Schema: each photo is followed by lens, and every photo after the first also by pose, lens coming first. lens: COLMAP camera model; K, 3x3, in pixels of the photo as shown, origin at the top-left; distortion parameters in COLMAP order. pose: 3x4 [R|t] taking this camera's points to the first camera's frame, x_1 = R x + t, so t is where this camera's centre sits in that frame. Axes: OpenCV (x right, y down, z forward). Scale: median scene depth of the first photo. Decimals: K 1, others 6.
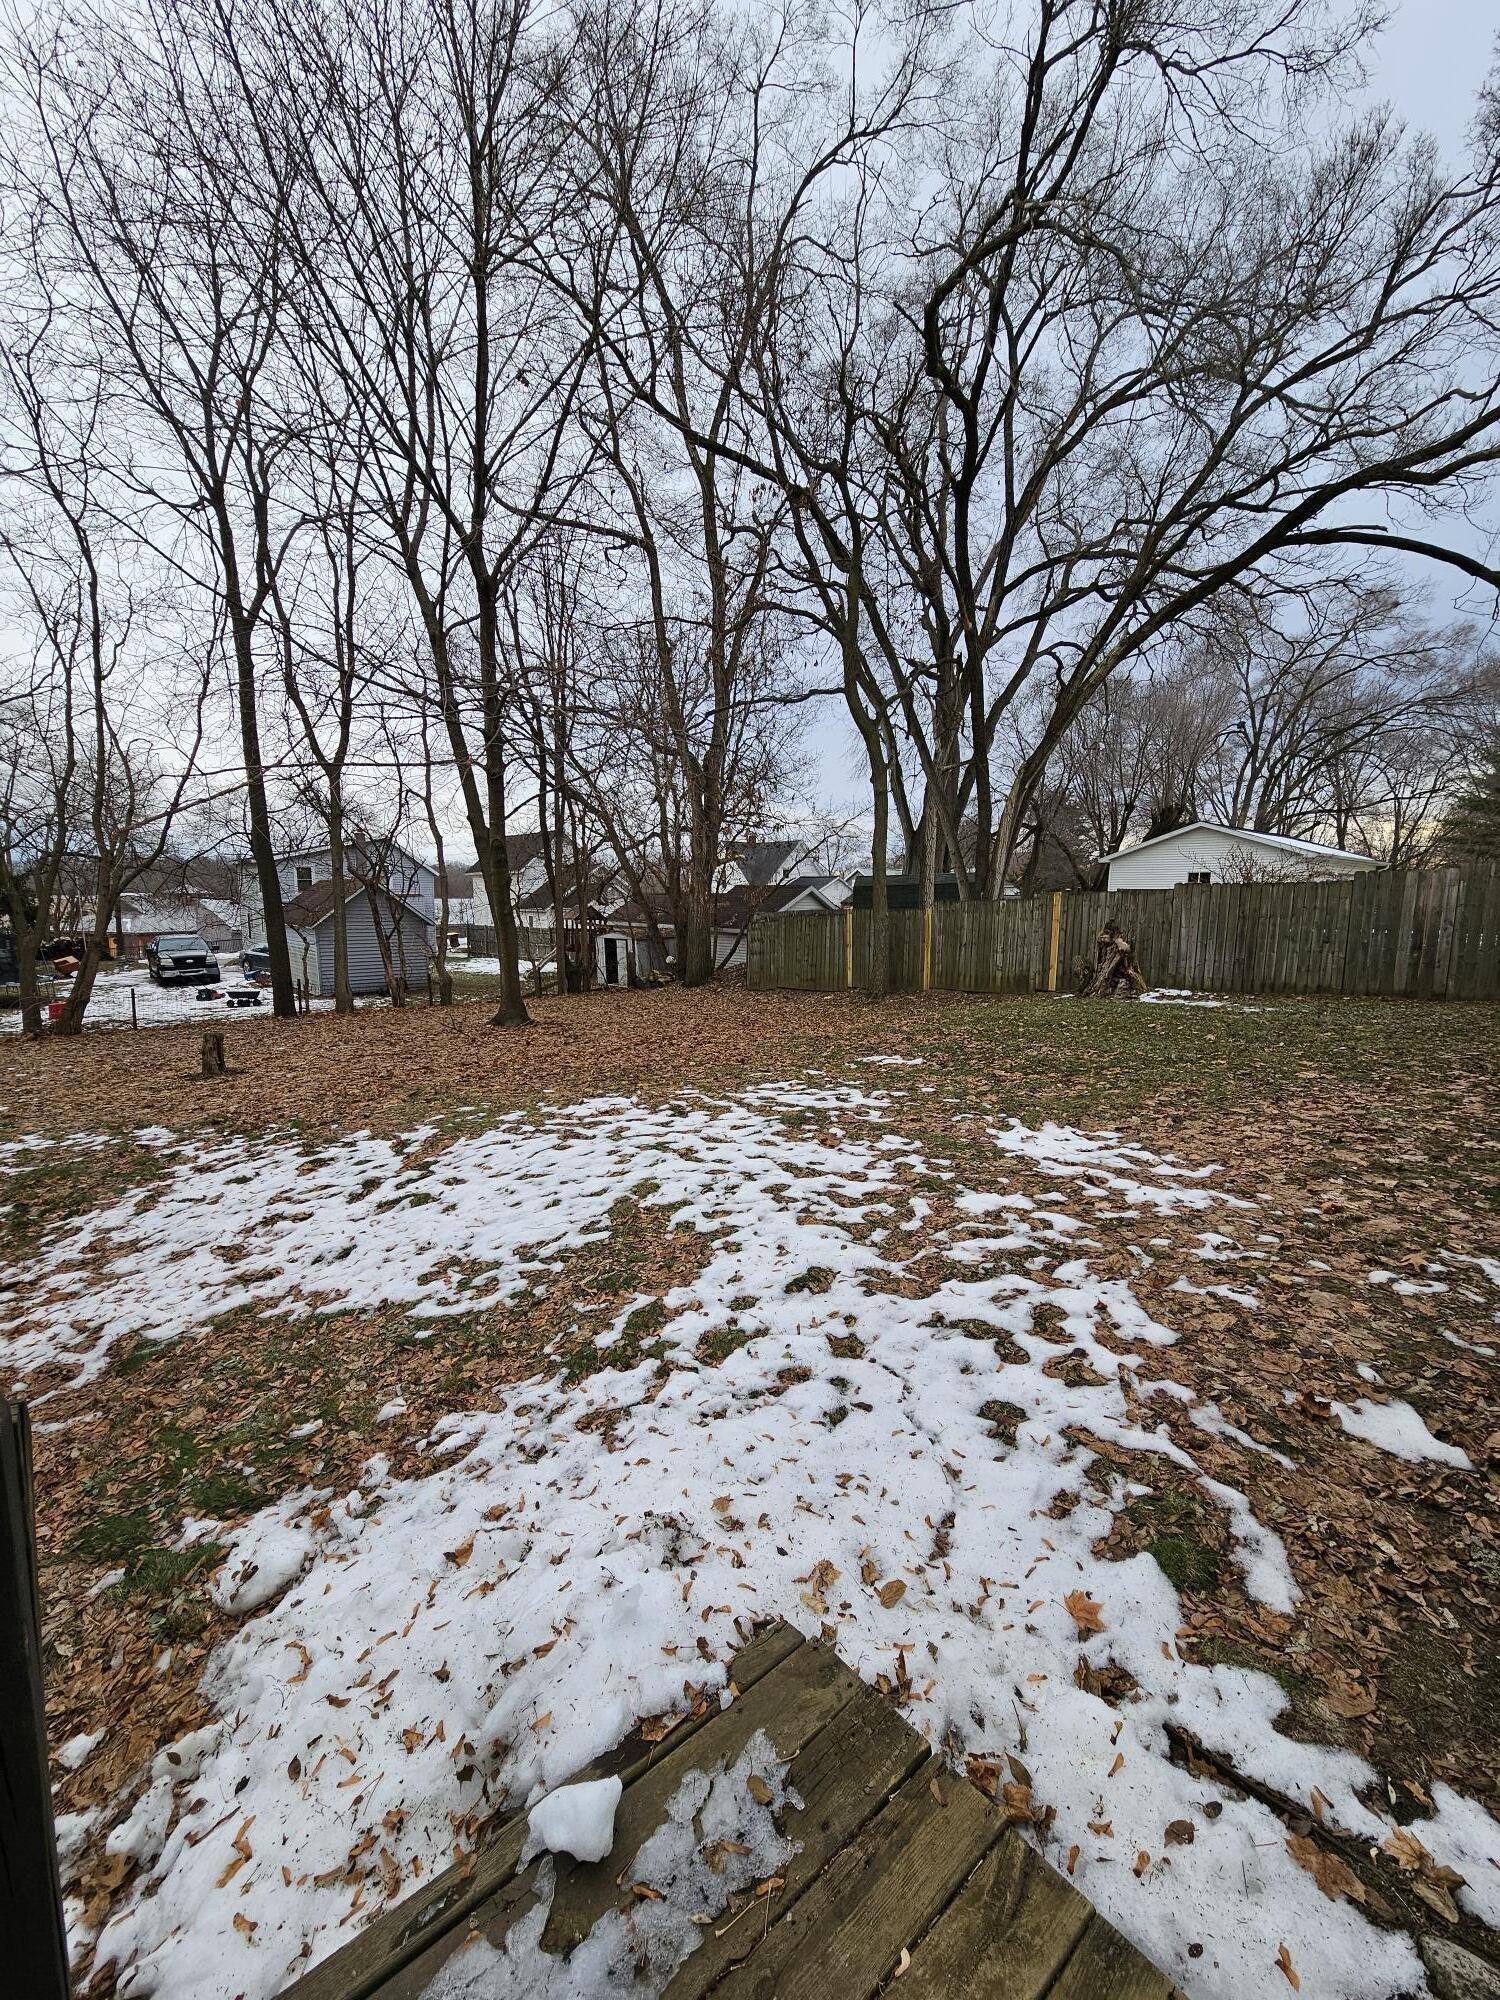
lens RADIAL K [[834.9, 0, 749.9], [0, 834.9, 1002.3], [0, 0, 1]] dist [-0.000334, 0.000479]
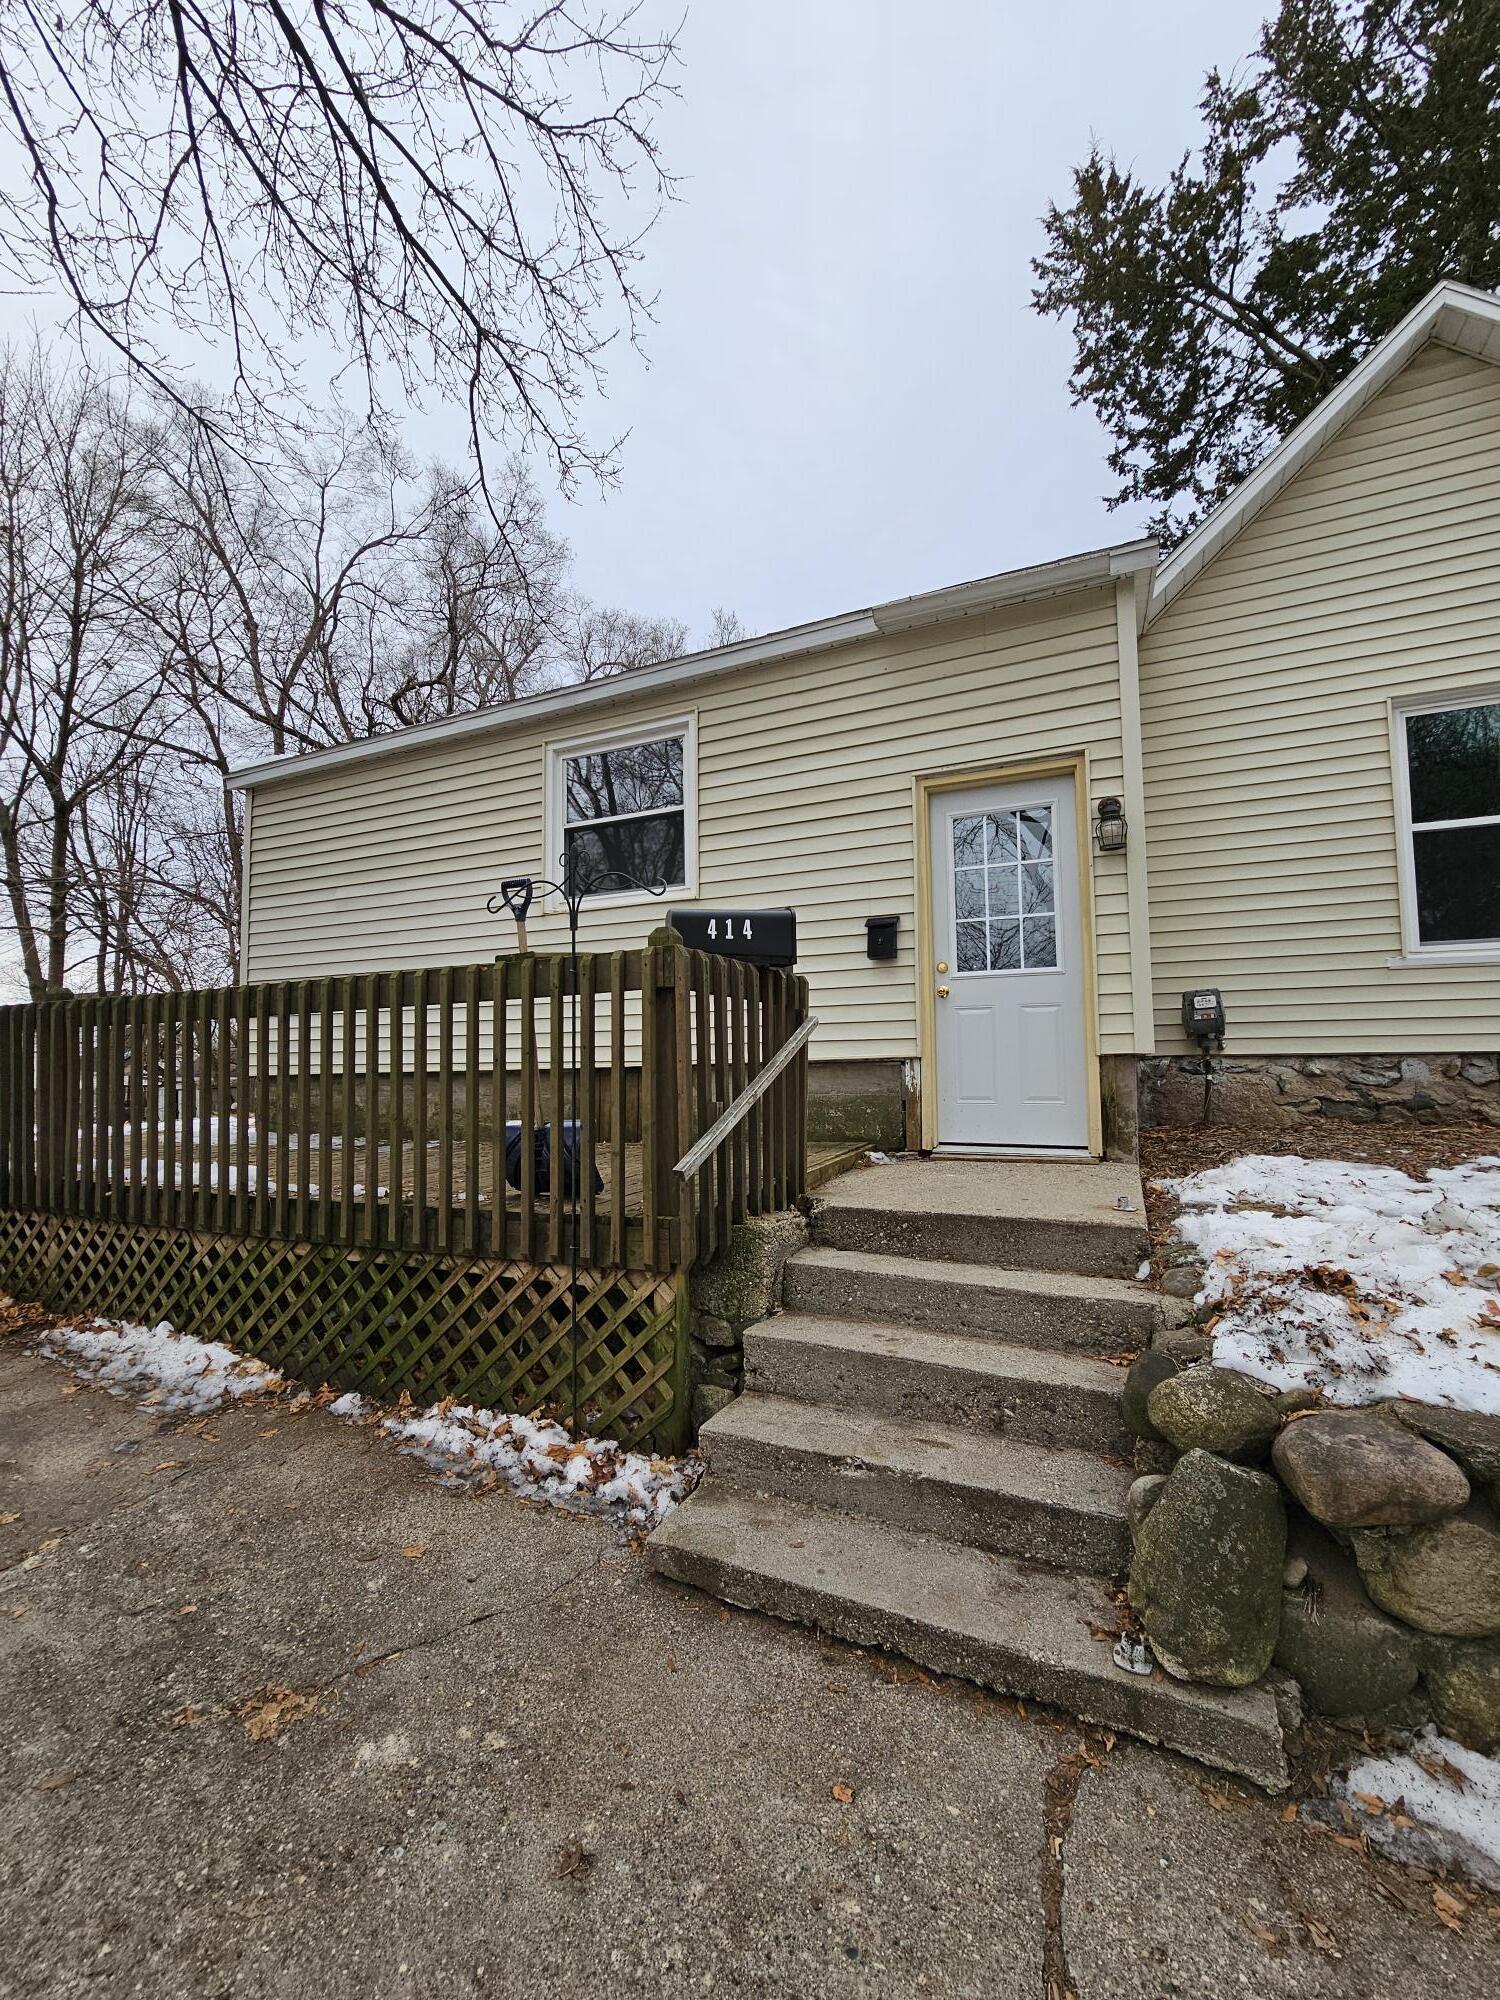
lens RADIAL K [[834.9, 0, 767.5], [0, 834.9, 989.9], [0, 0, 1]] dist [-0.000334, 0.000479]
pose [[0.905907, 0.010918, 0.423335, 0.294487], [0.077587, 0.978467, -0.191266, 0.271634], [-0.416307, 0.206114, 0.885554, -1.207349]]
